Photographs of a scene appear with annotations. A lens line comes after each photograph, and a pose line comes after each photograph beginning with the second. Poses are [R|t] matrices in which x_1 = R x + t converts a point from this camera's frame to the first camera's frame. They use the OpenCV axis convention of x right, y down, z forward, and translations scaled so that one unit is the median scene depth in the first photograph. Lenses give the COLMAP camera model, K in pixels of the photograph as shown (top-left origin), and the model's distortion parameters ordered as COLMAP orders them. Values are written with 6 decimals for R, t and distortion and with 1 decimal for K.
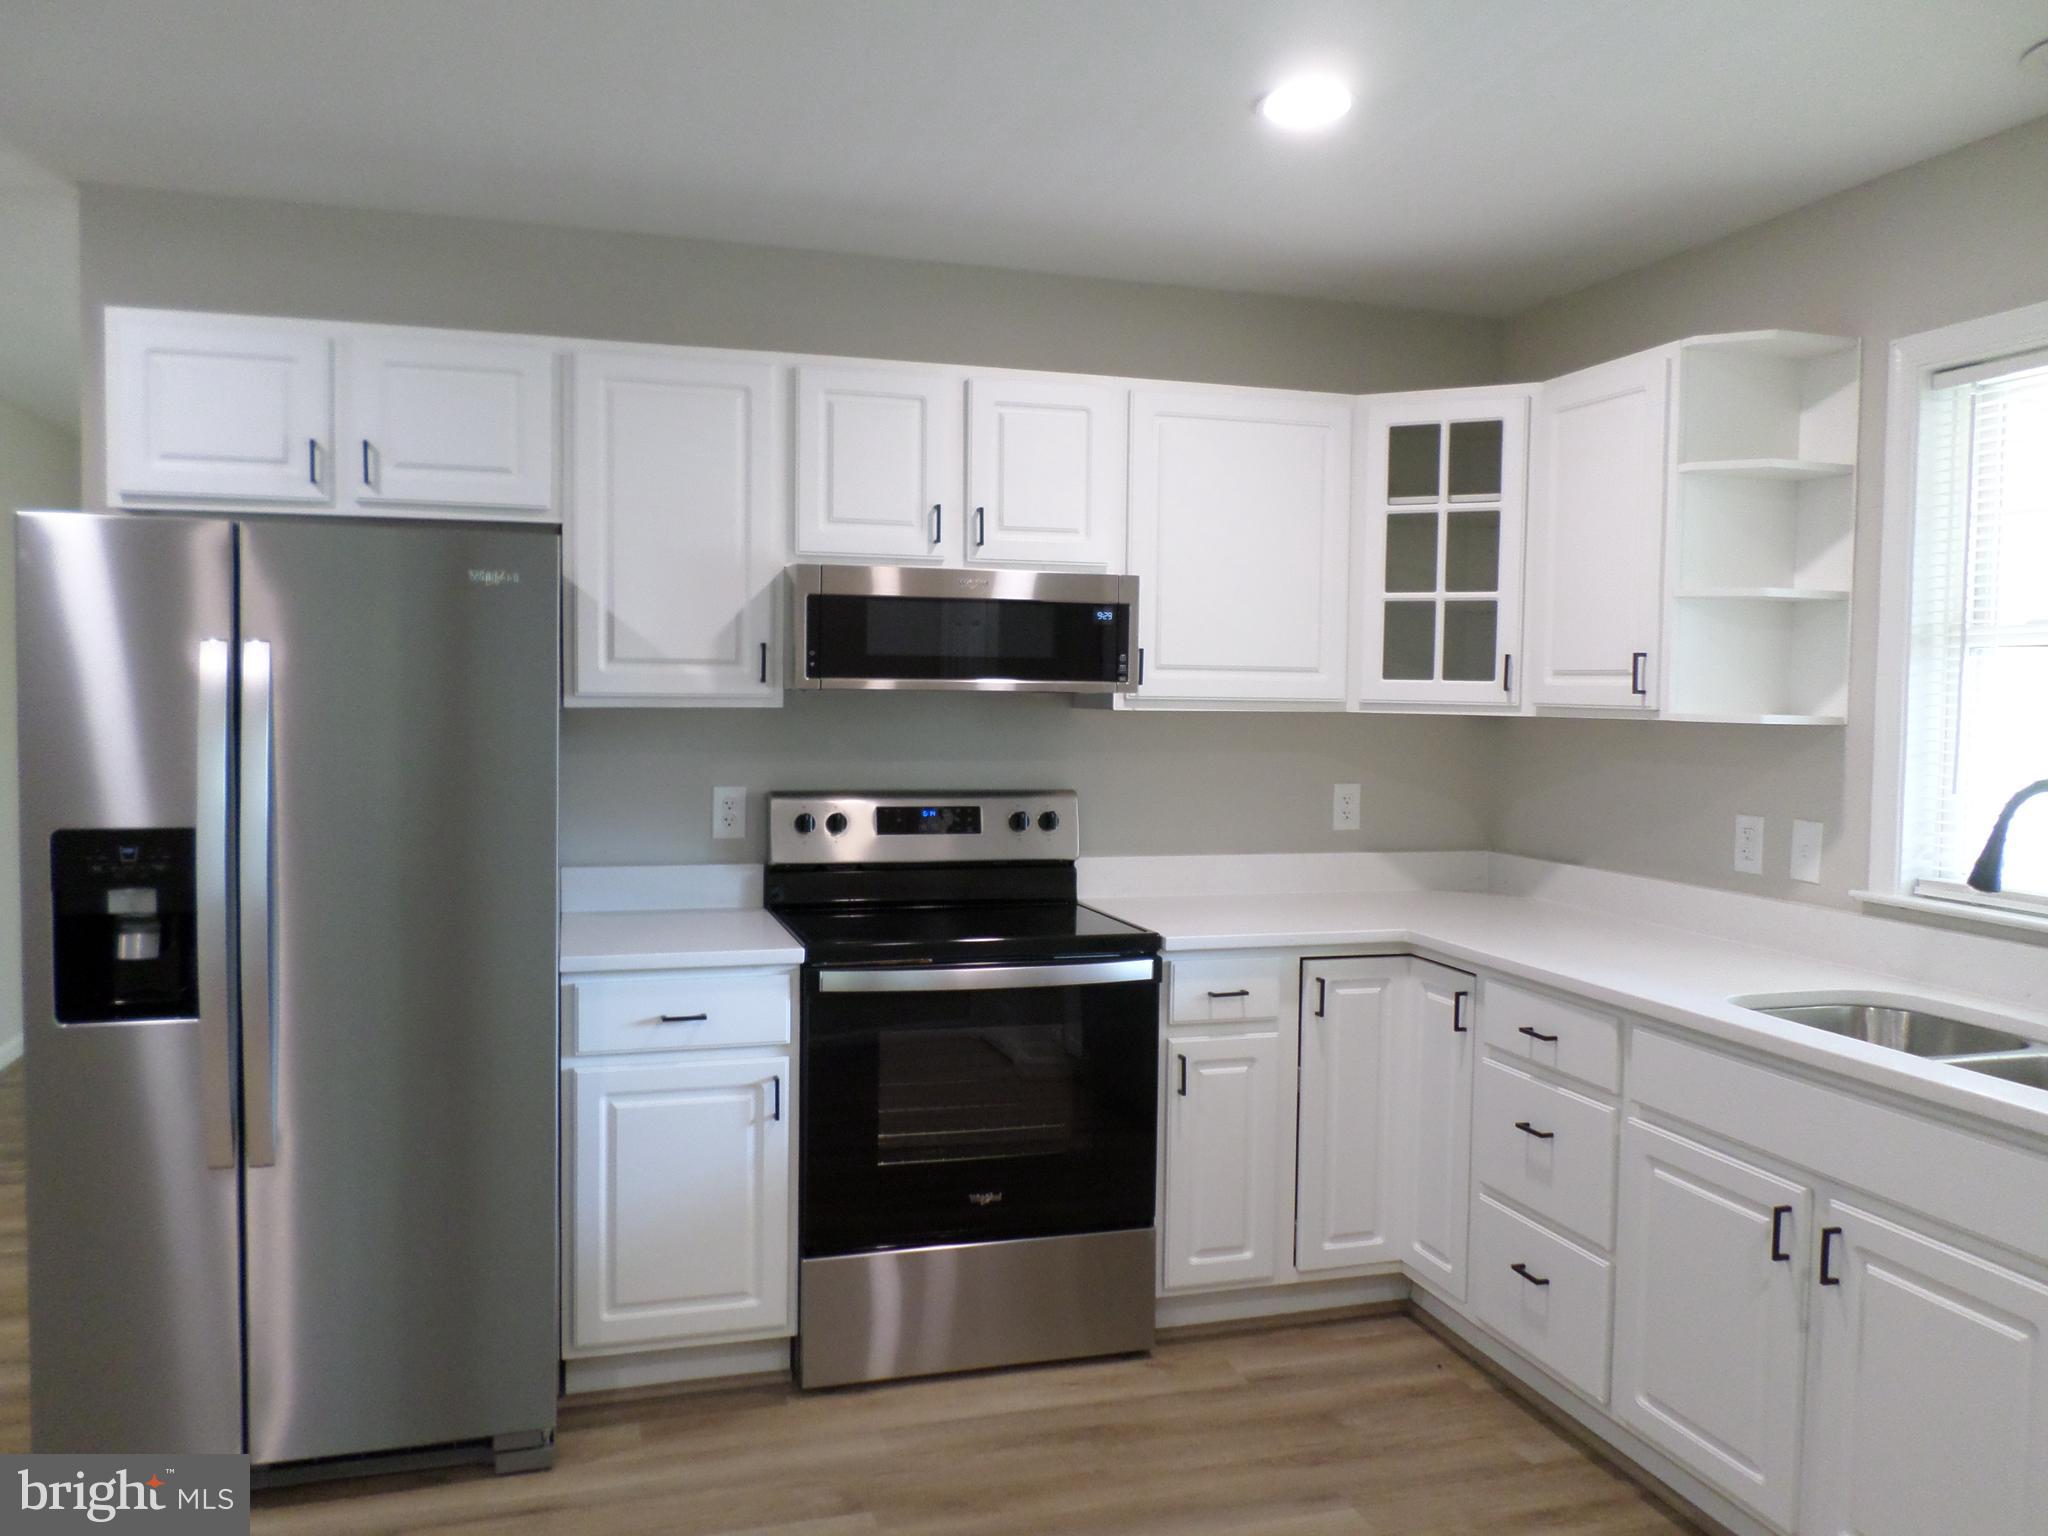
lens RADIAL K [[1561.6, 0, 1022.6], [0, 1561.6, 755.0], [0, 0, 1]] dist [-0.008815, -0.008123]
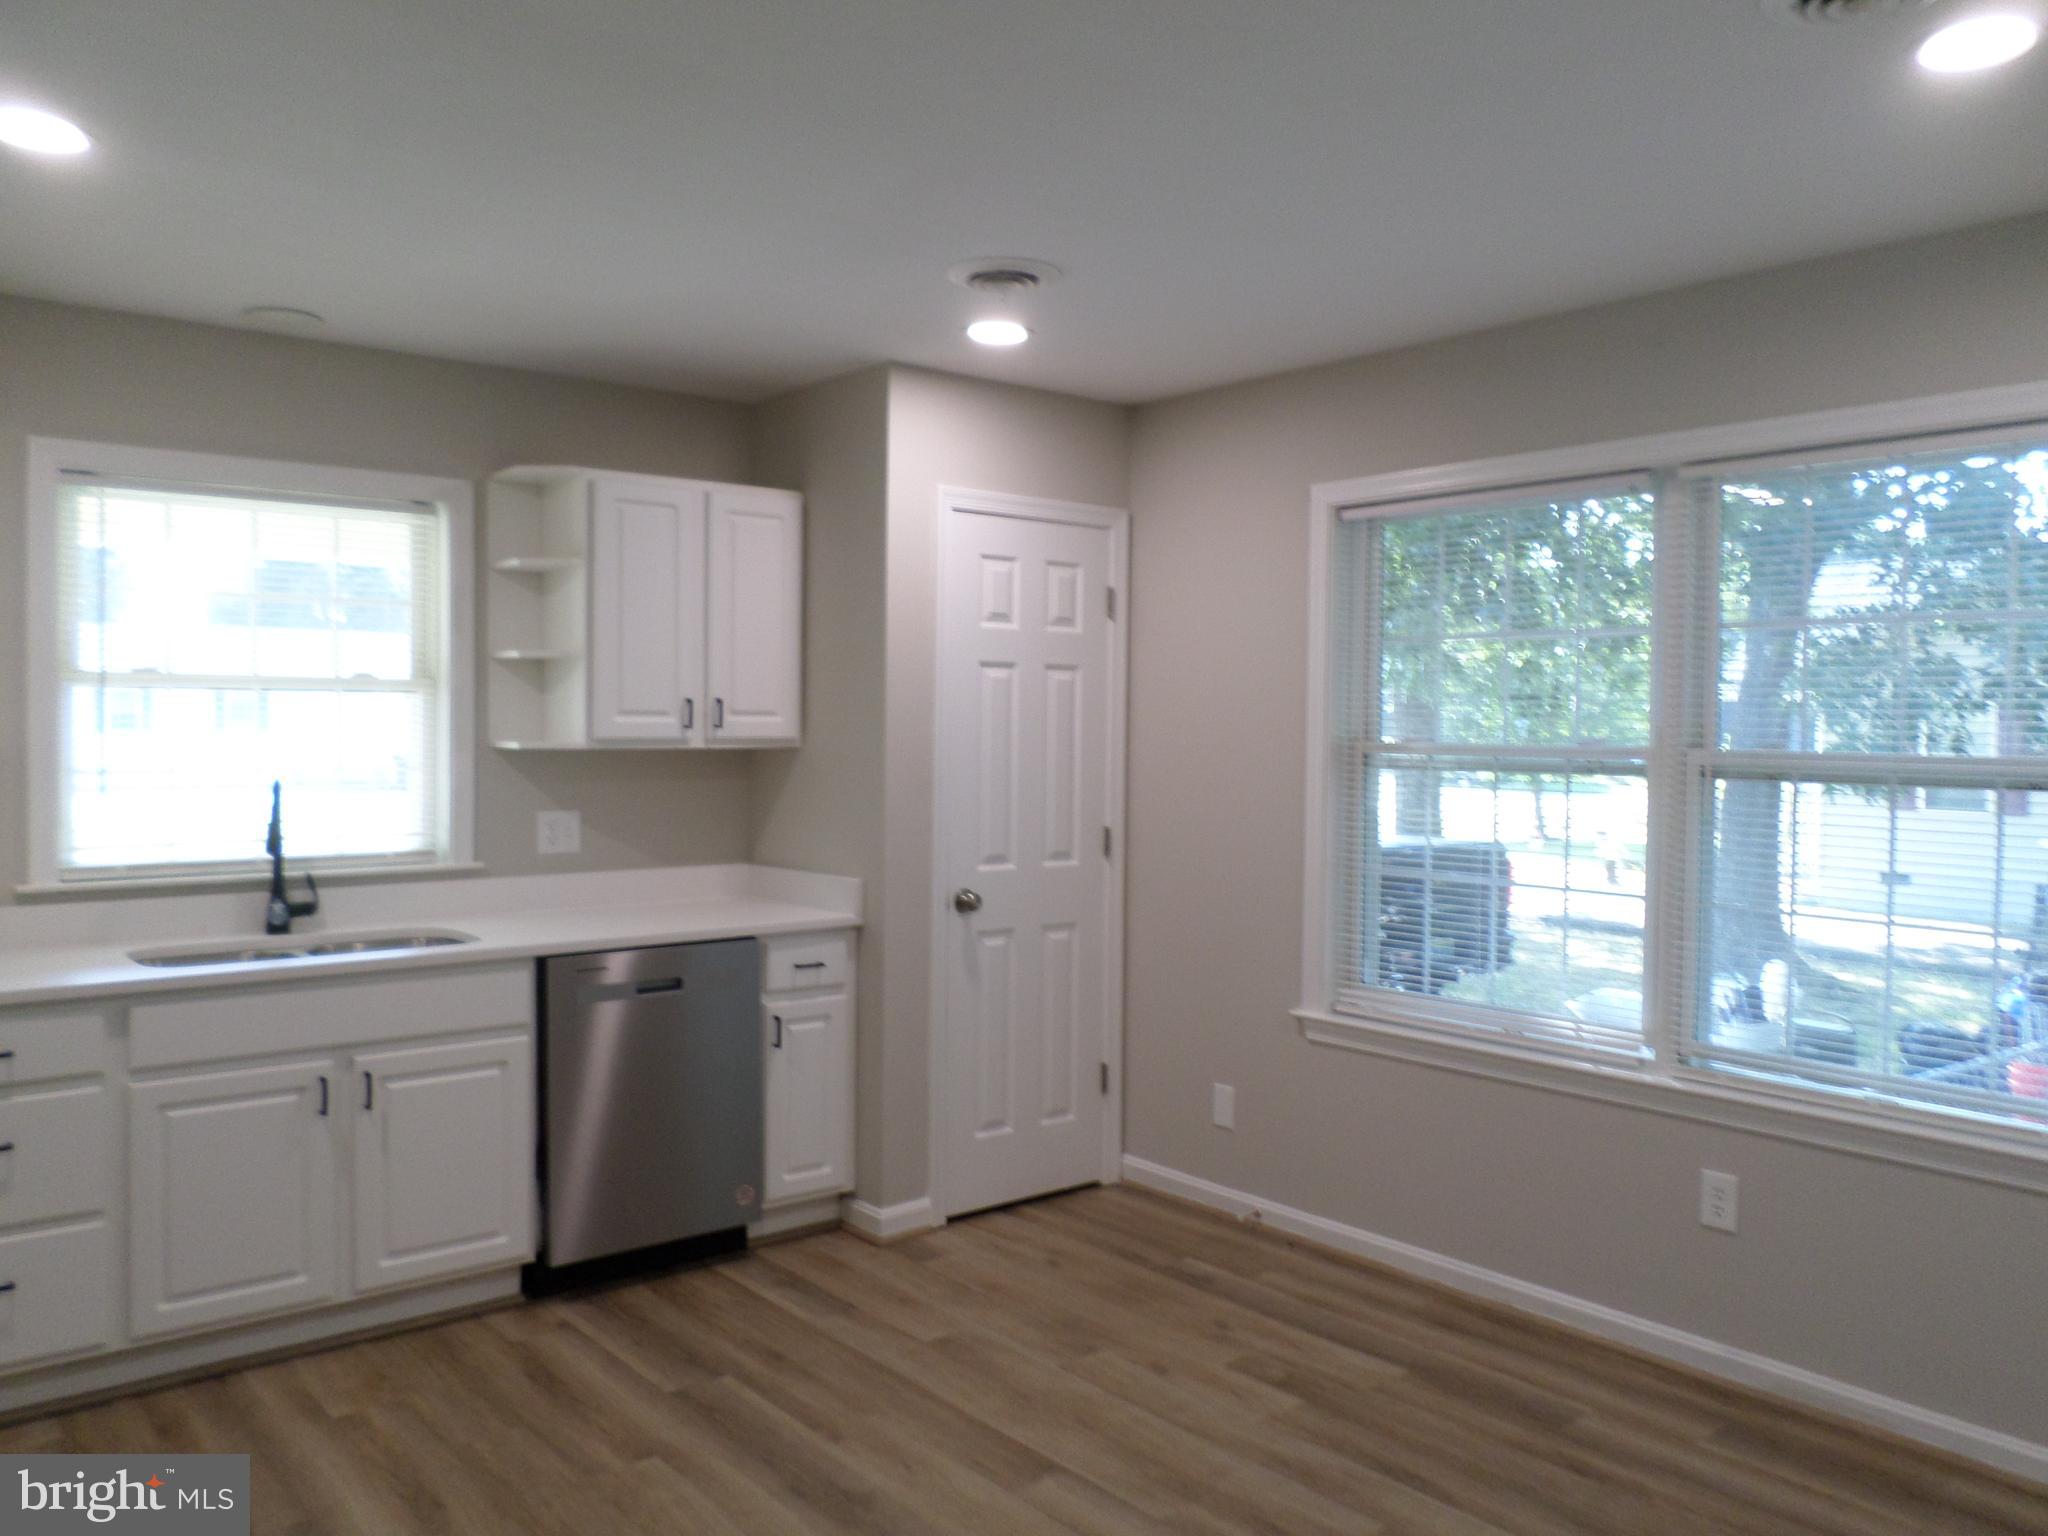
lens RADIAL K [[1561.6, 0, 1022.6], [0, 1561.6, 755.0], [0, 0, 1]] dist [-0.008815, -0.008123]
pose [[-0.371601, -0.038103, 0.927610, -0.782047], [0.031303, 0.998075, 0.053537, -0.048989], [-0.927865, 0.048932, -0.369693, 0.653175]]
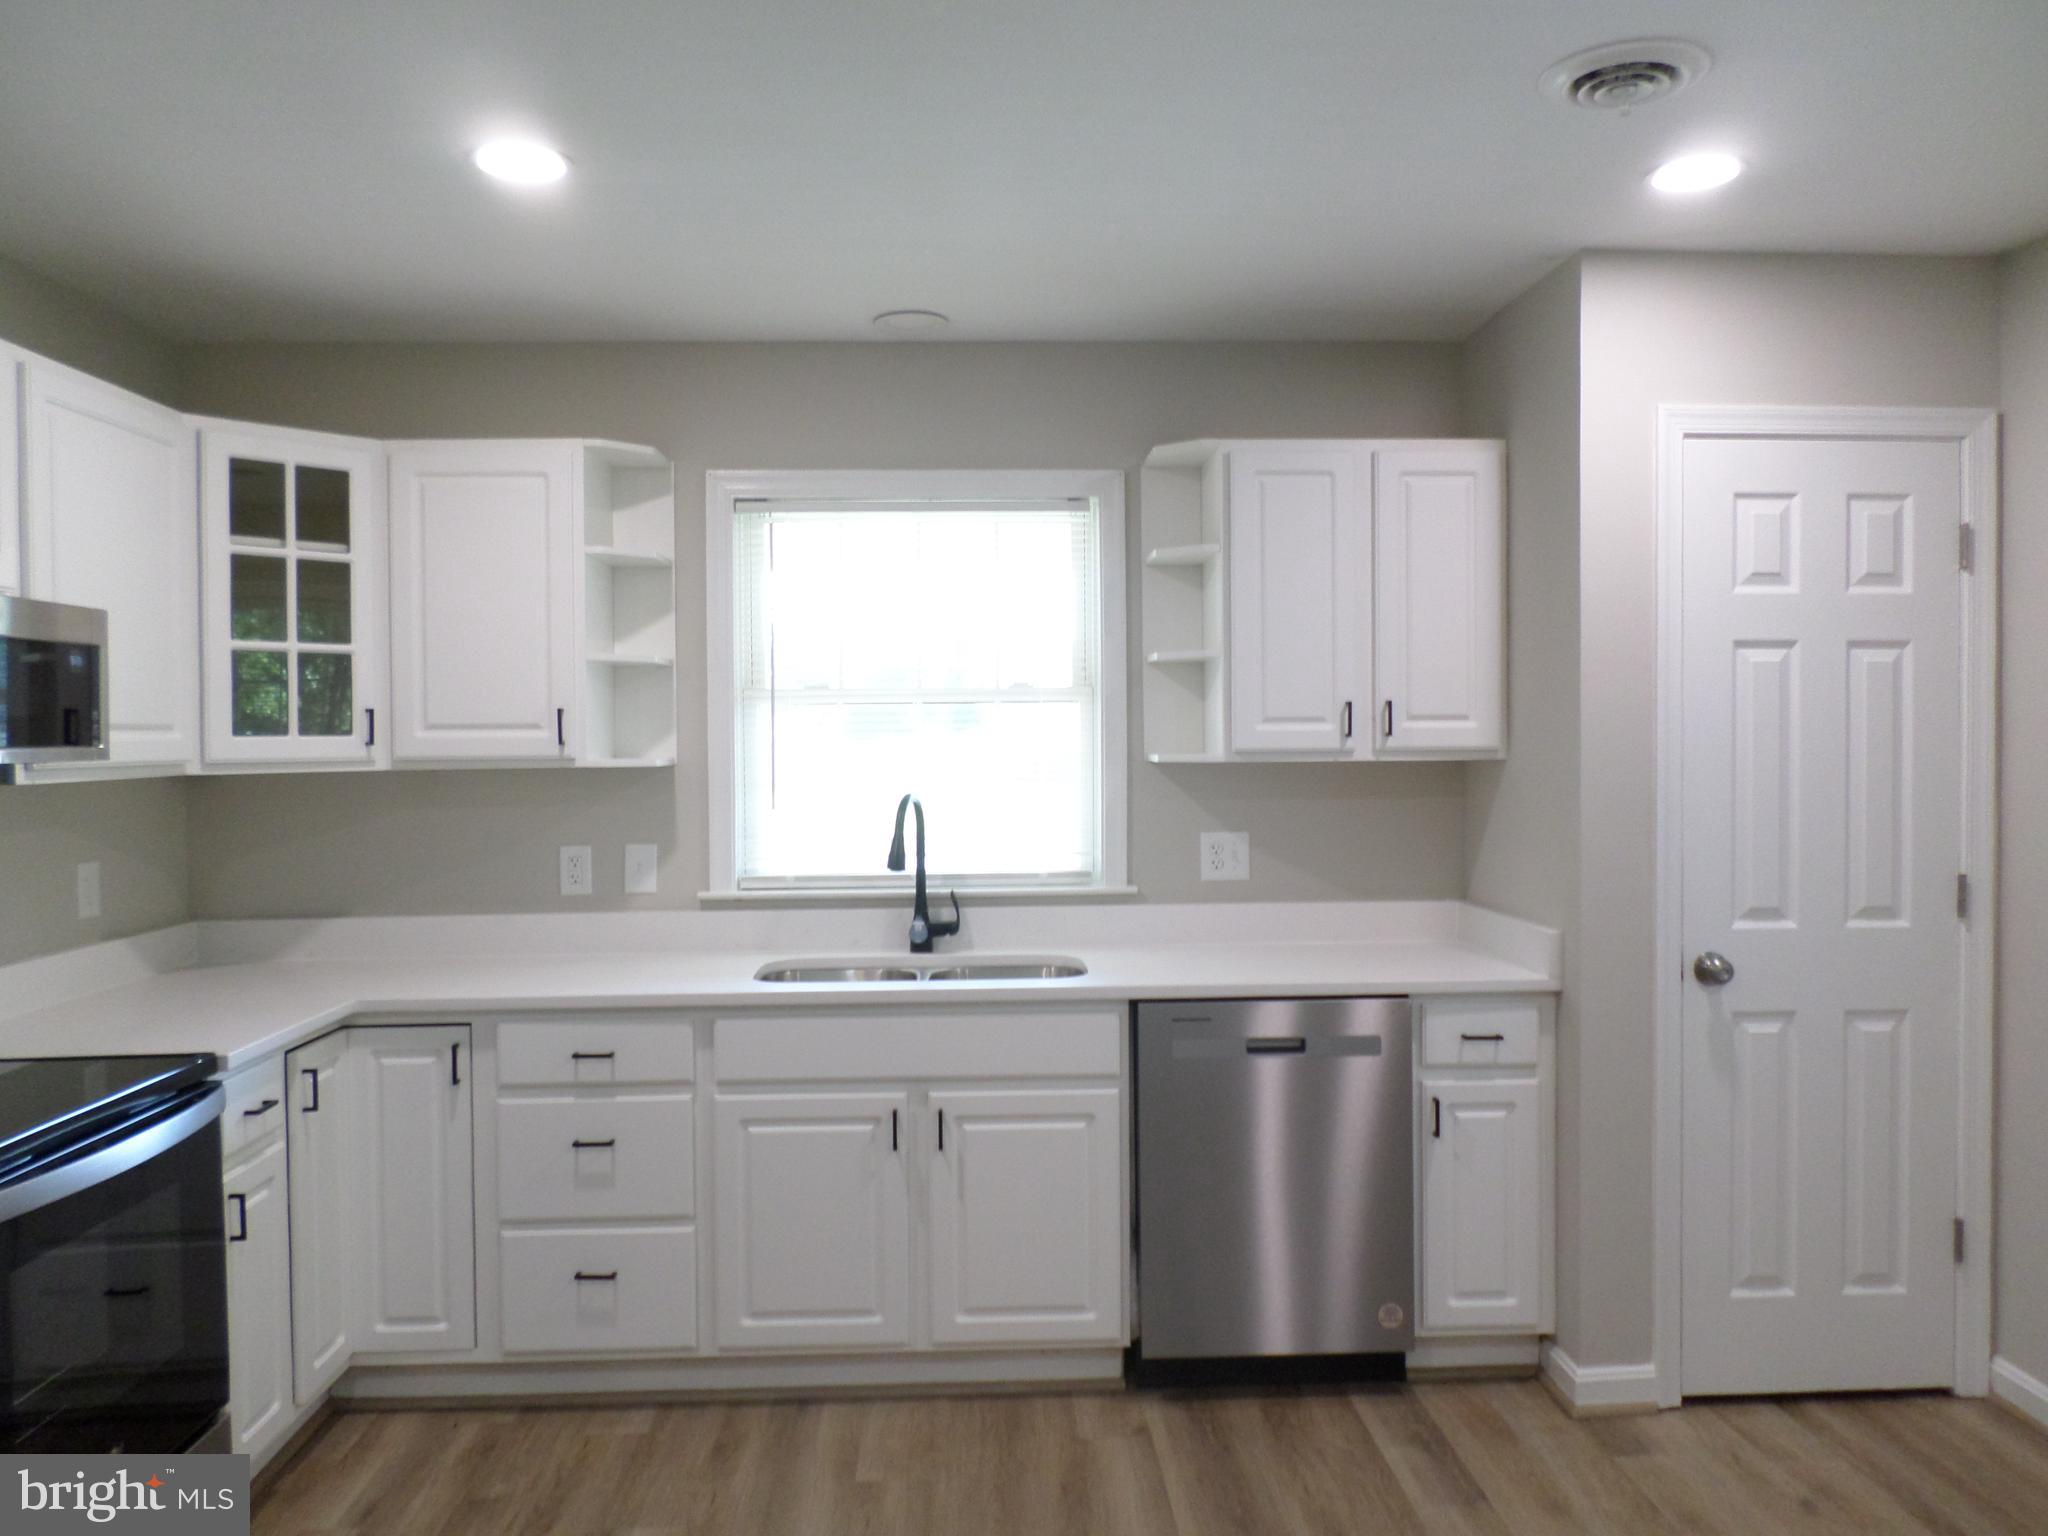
lens RADIAL K [[1561.6, 0, 1022.6], [0, 1561.6, 755.0], [0, 0, 1]] dist [-0.008815, -0.008123]
pose [[0.258088, -0.032220, 0.965584, -0.577413], [0.058375, 0.998138, 0.017704, -0.030270], [-0.964356, 0.051797, 0.259488, 0.367098]]
